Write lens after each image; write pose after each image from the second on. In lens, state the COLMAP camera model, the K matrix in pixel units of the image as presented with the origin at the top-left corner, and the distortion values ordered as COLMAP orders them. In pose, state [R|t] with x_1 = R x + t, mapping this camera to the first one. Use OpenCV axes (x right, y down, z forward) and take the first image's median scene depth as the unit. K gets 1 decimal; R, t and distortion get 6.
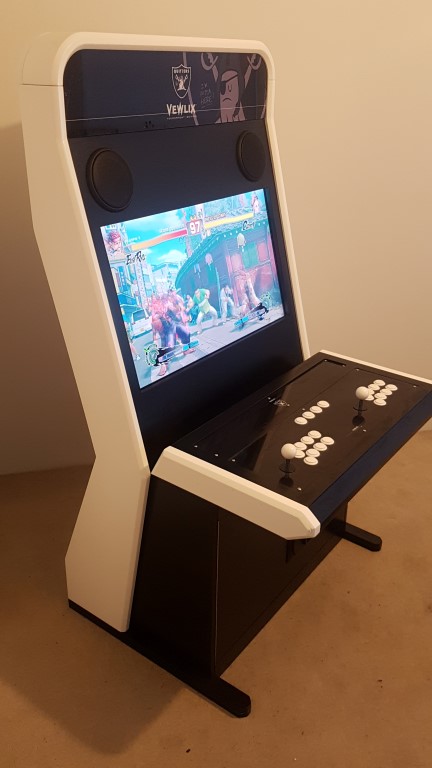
lens RADIAL K [[675.9, 0, 214.1], [0, 675.9, 382.0], [0, 0, 1]] dist [0.102527, -0.155658]
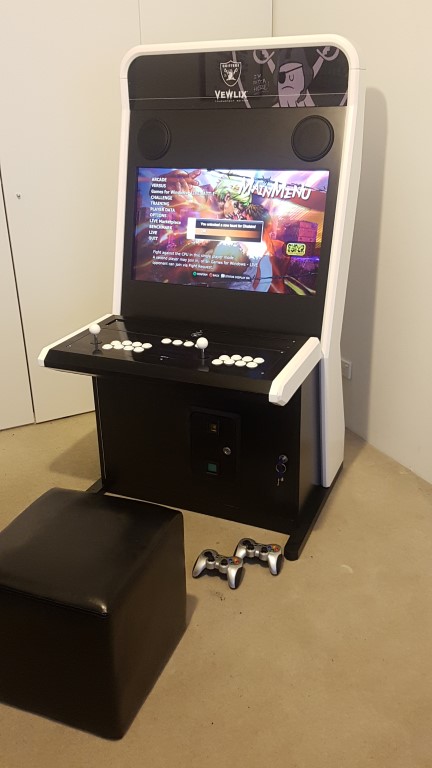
lens RADIAL K [[675.9, 0, 211.2], [0, 675.9, 385.2], [0, 0, 1]] dist [0.102527, -0.155658]
pose [[0.216573, 0.368493, -0.904051, 1.302016], [-0.391251, 0.881172, 0.265440, -0.233767], [0.894438, 0.296224, 0.335011, 0.669395]]
